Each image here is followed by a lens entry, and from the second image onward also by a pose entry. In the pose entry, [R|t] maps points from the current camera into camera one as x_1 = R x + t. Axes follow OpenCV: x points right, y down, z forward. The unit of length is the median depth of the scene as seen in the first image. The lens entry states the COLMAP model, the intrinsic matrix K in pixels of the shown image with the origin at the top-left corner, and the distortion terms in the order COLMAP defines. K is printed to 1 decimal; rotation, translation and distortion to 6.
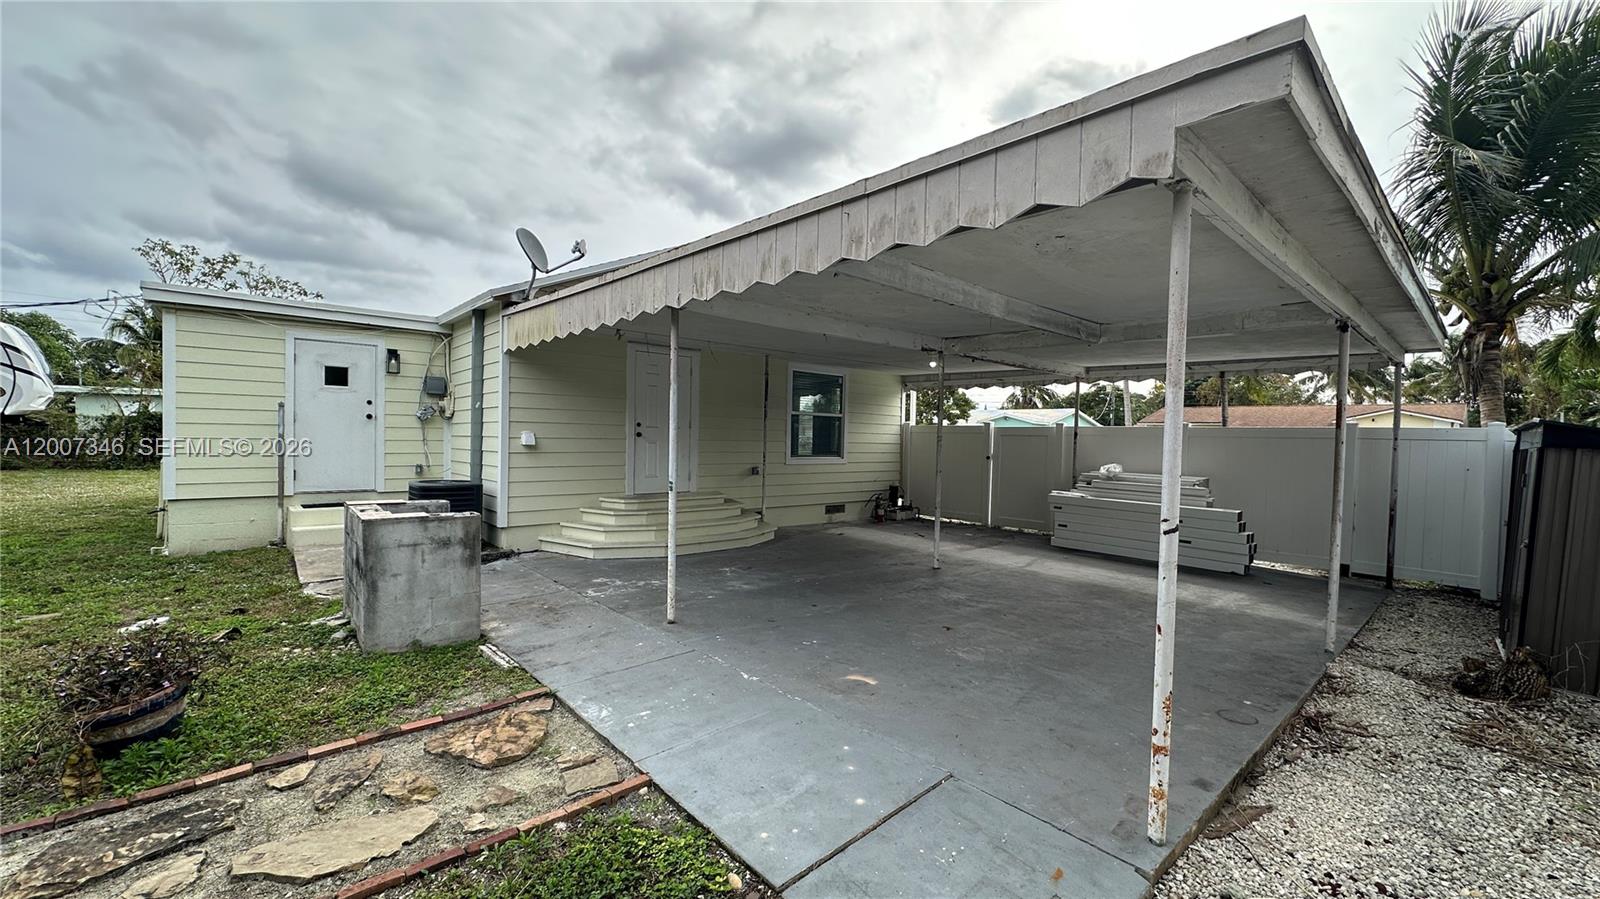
lens RADIAL K [[633.7, 0, 800.7], [0, 633.7, 455.1], [0, 0, 1]] dist [-0.002668, 0.001261]
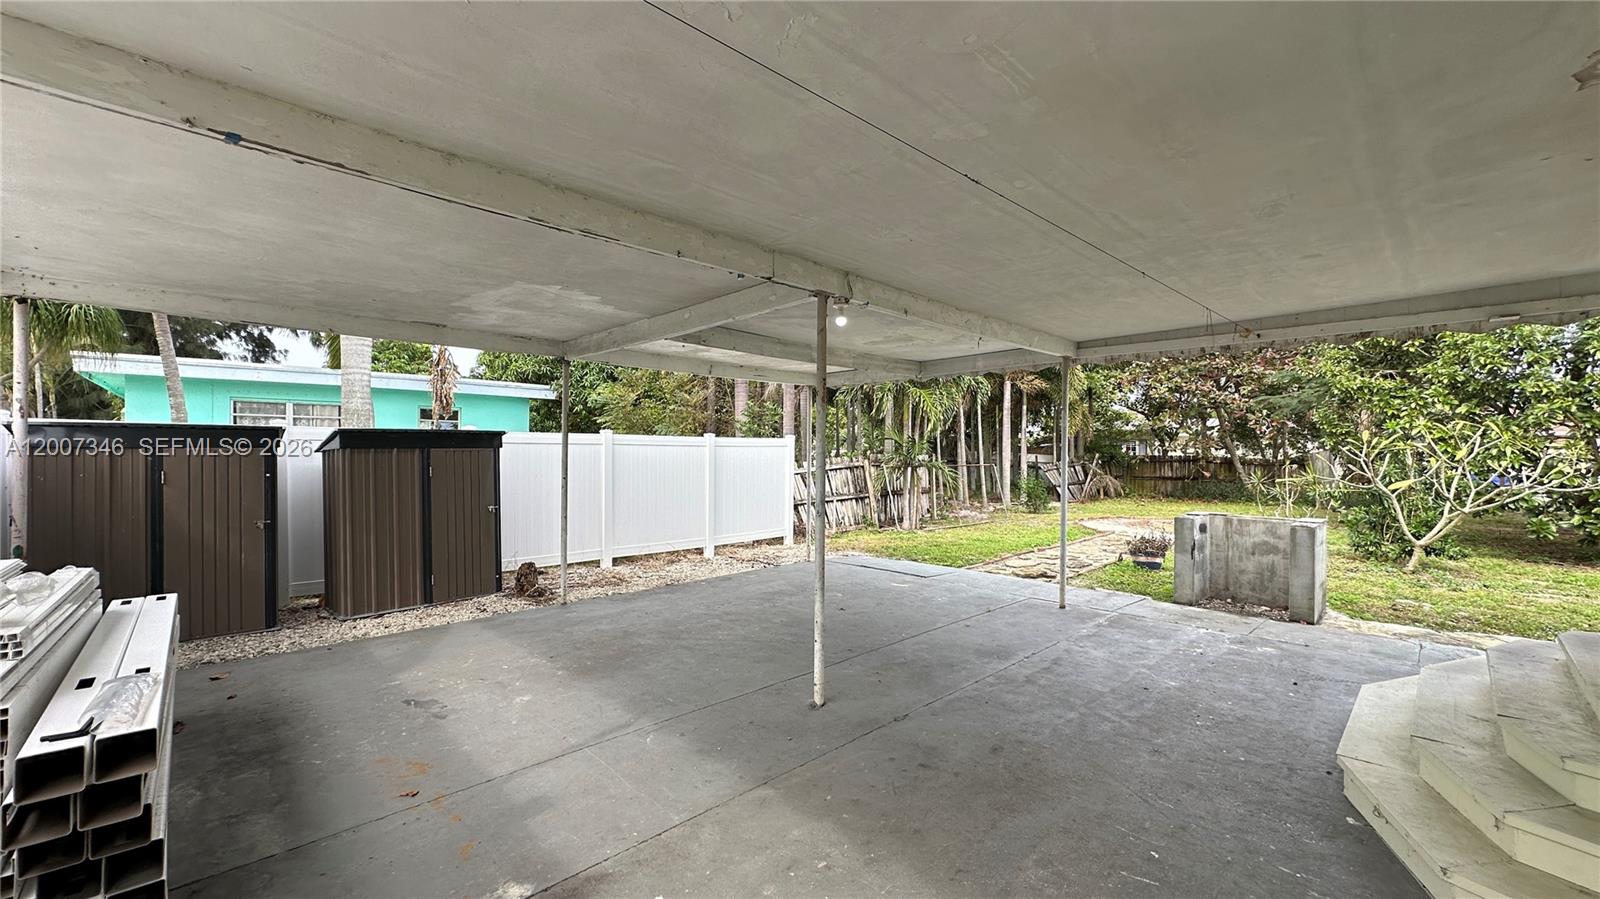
lens RADIAL K [[633.7, 0, 799.1], [0, 633.7, 451.5], [0, 0, 1]] dist [-0.002668, 0.001261]
pose [[-0.998464, -0.029407, -0.046955, 0.376673], [-0.030841, 0.999071, 0.030112, -0.063201], [0.046026, 0.031514, -0.998443, 2.182580]]
